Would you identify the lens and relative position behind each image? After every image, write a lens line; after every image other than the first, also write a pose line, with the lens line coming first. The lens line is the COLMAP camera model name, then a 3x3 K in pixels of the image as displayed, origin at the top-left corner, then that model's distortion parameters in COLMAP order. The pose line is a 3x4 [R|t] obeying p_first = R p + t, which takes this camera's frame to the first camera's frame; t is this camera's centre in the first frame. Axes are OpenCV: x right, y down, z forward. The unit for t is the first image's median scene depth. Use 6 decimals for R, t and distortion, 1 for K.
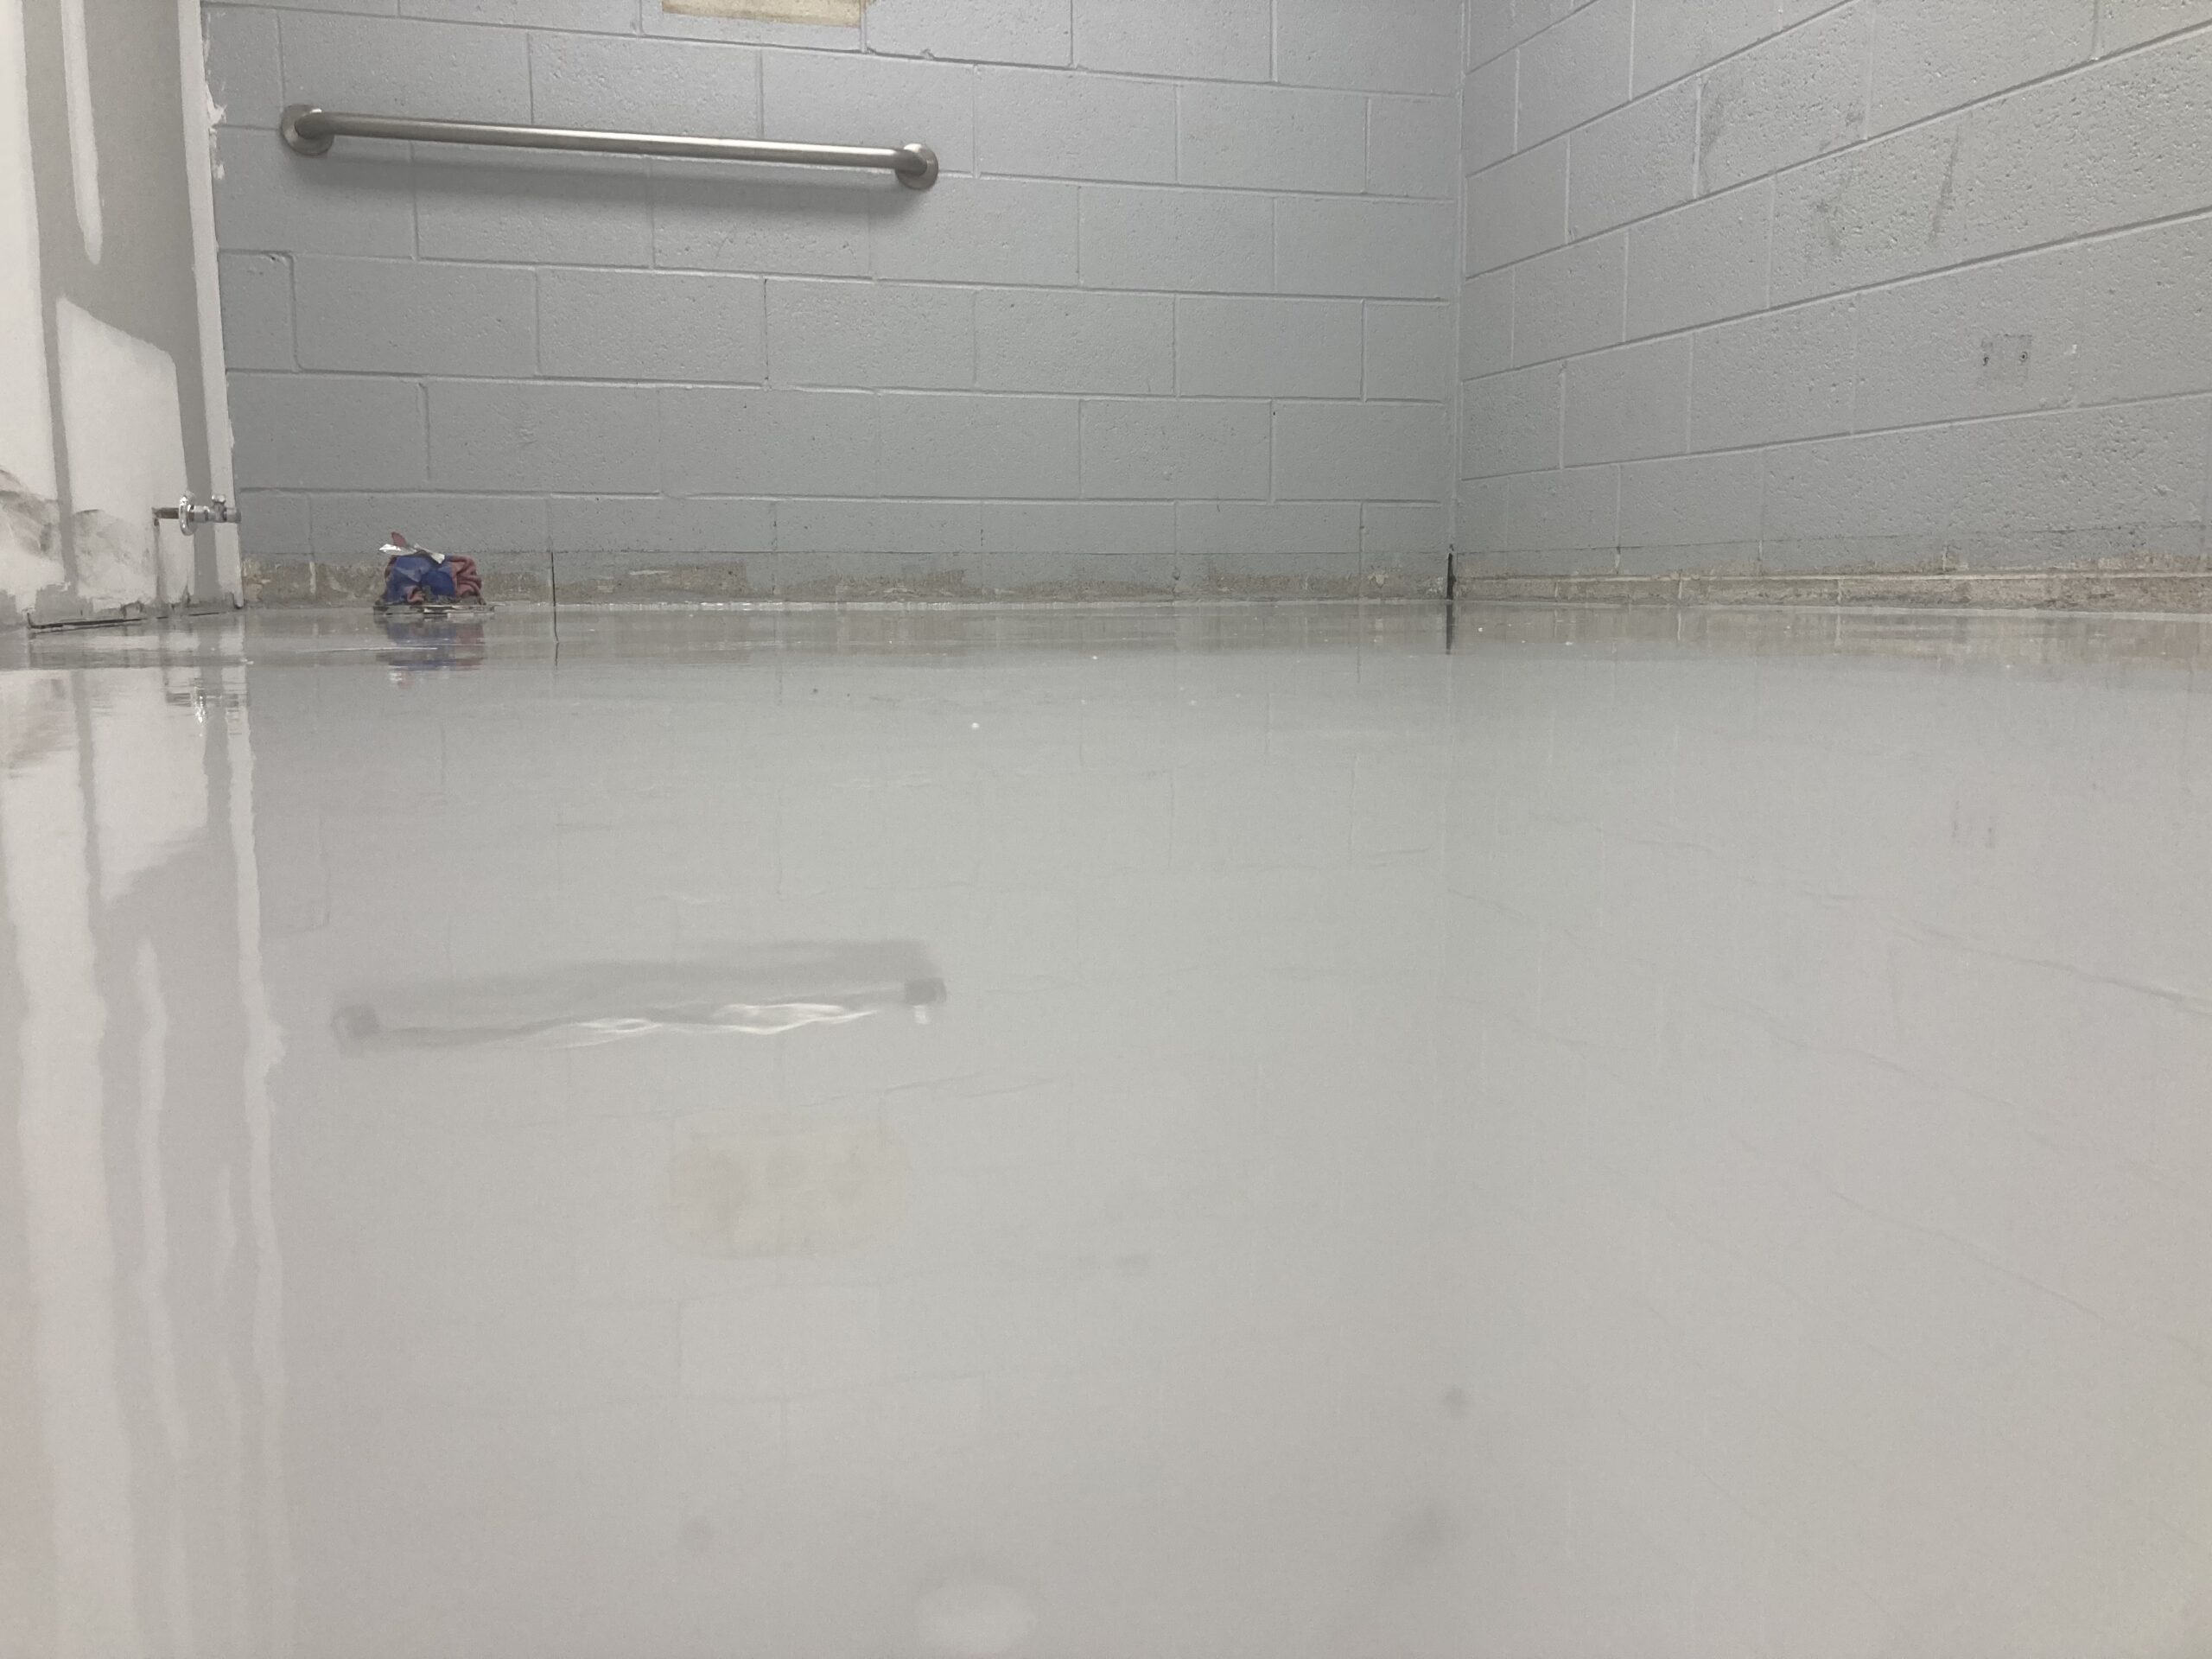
lens RADIAL K [[1767.7, 0, 1100.8], [0, 1767.7, 814.6], [0, 0, 1]] dist [0.016099, -0.012464]
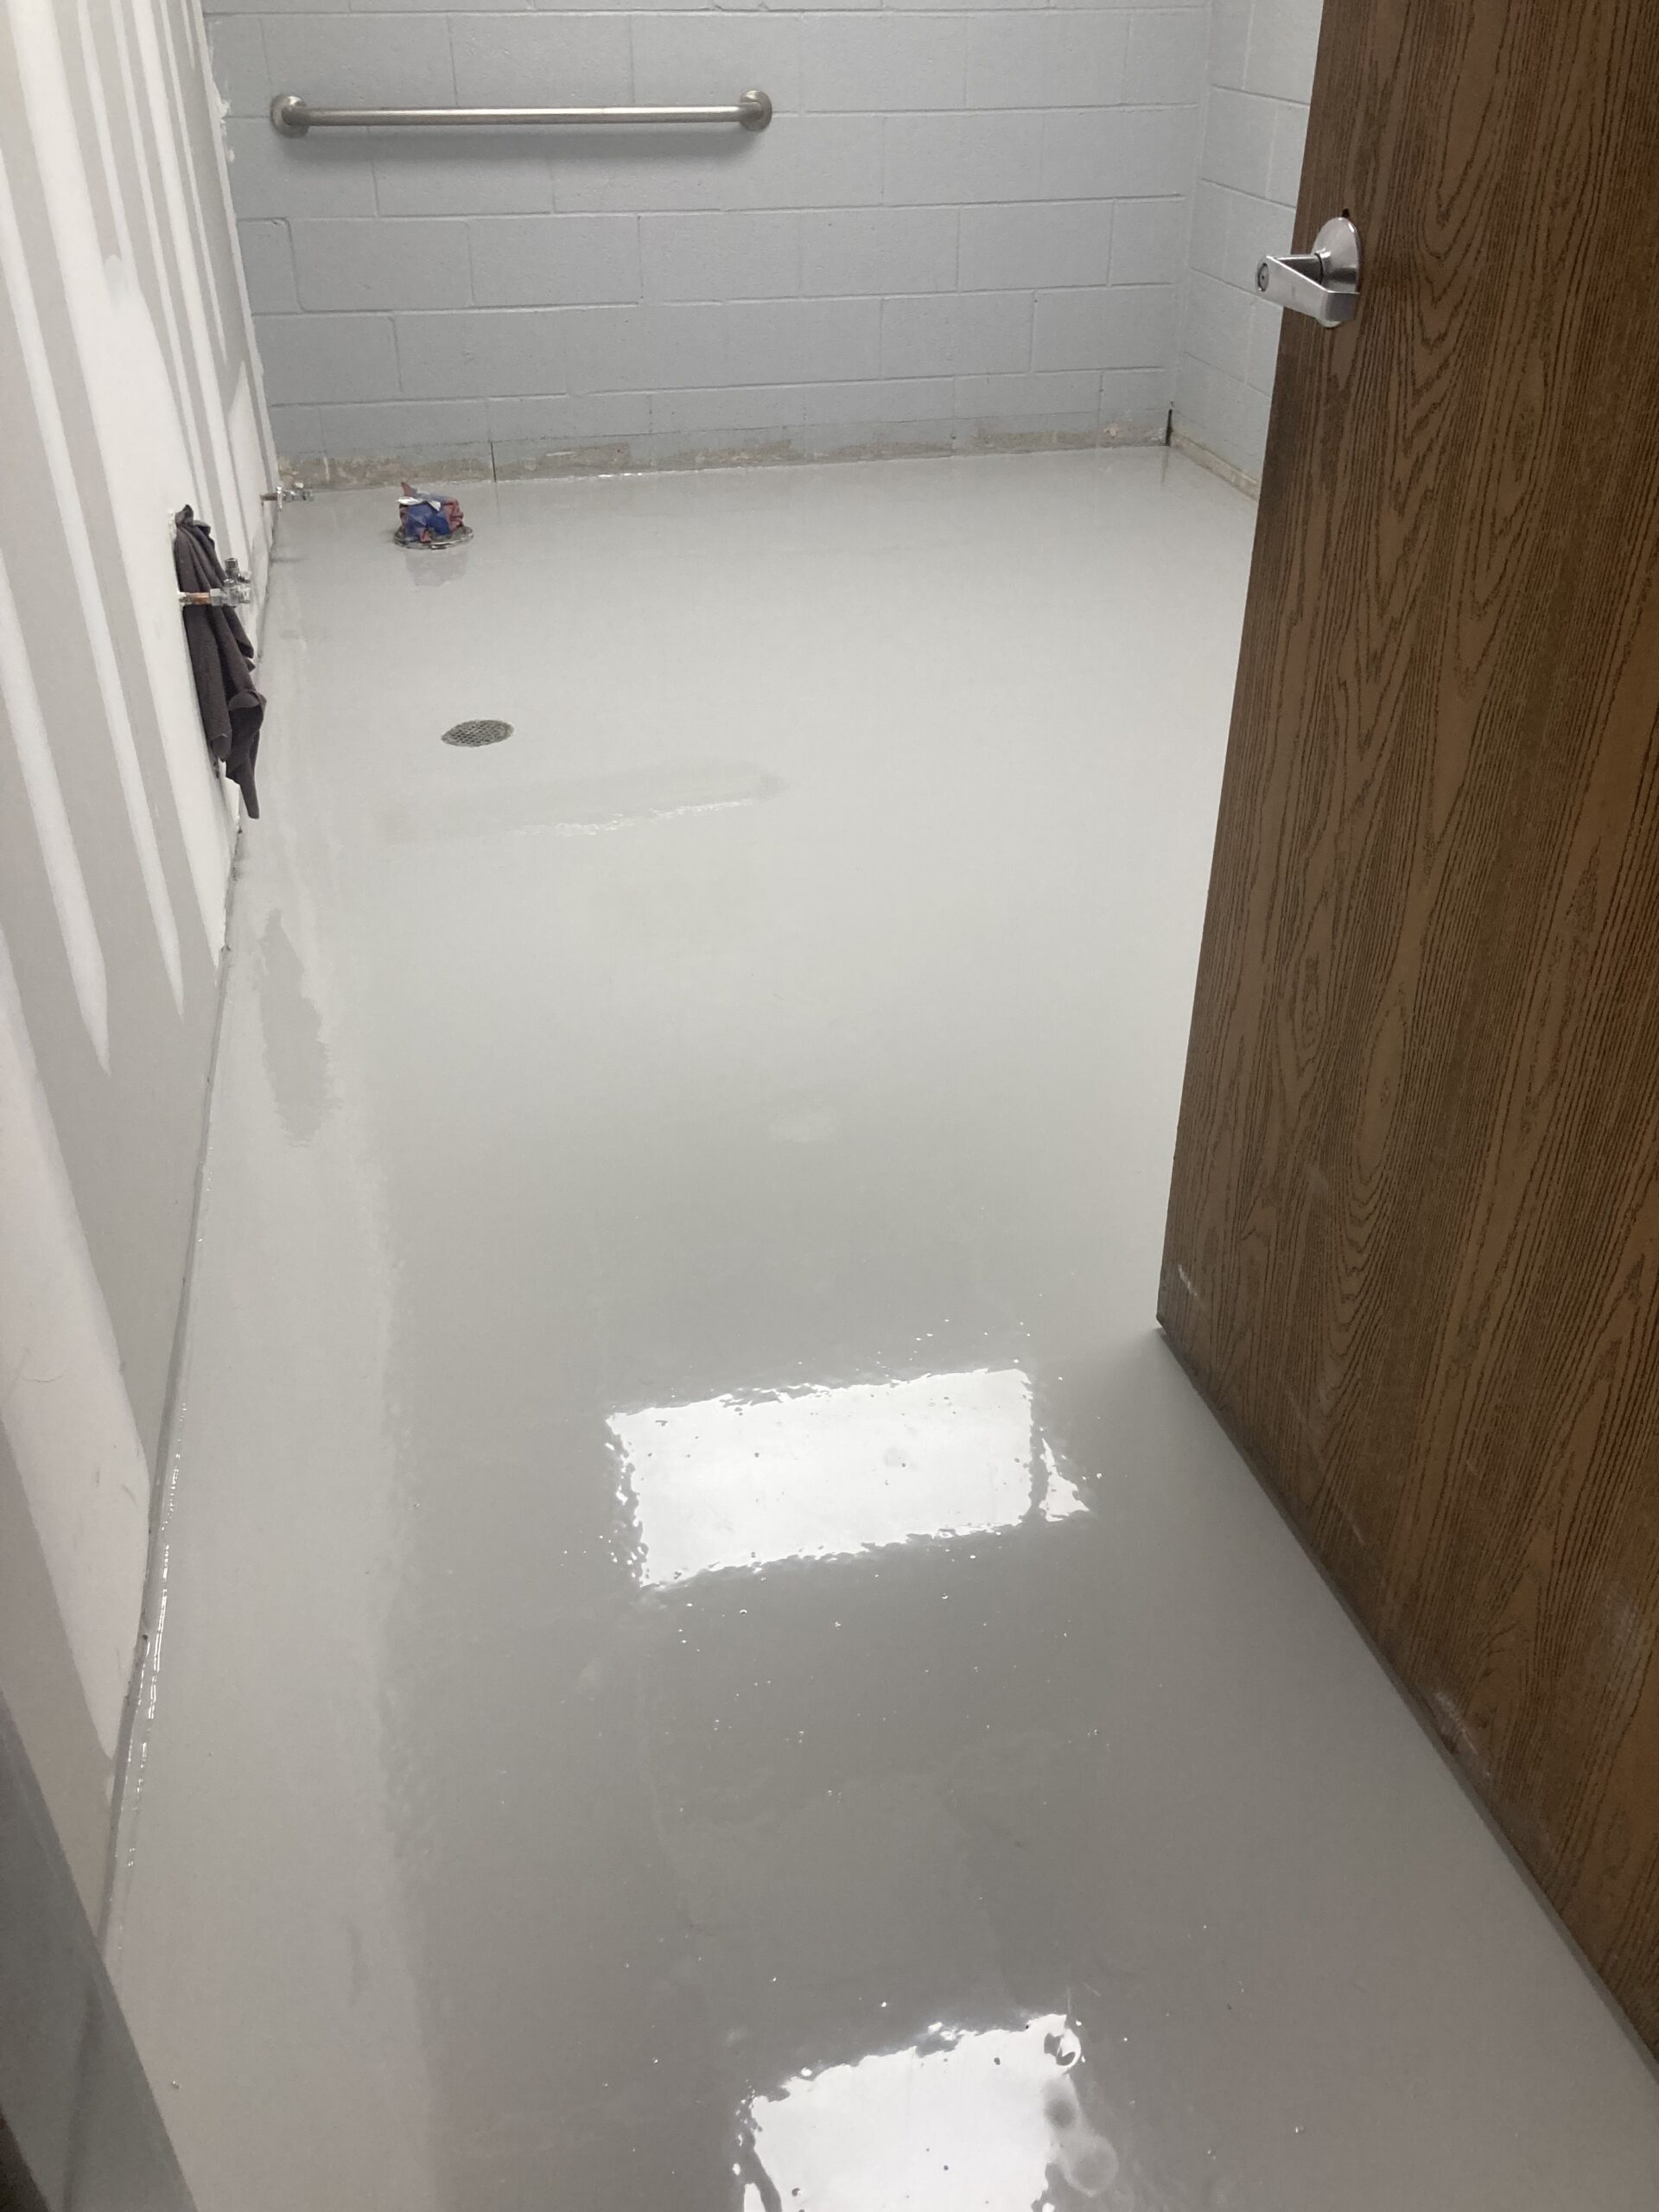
lens RADIAL K [[1767.7, 0, 829.6], [0, 1767.7, 1106.8], [0, 0, 1]] dist [0.016099, -0.012464]
pose [[0.998448, 0.035654, -0.042782, 0.027672], [-0.013516, 0.900366, 0.434924, -0.280442], [0.054026, -0.433671, 0.899450, -0.432851]]
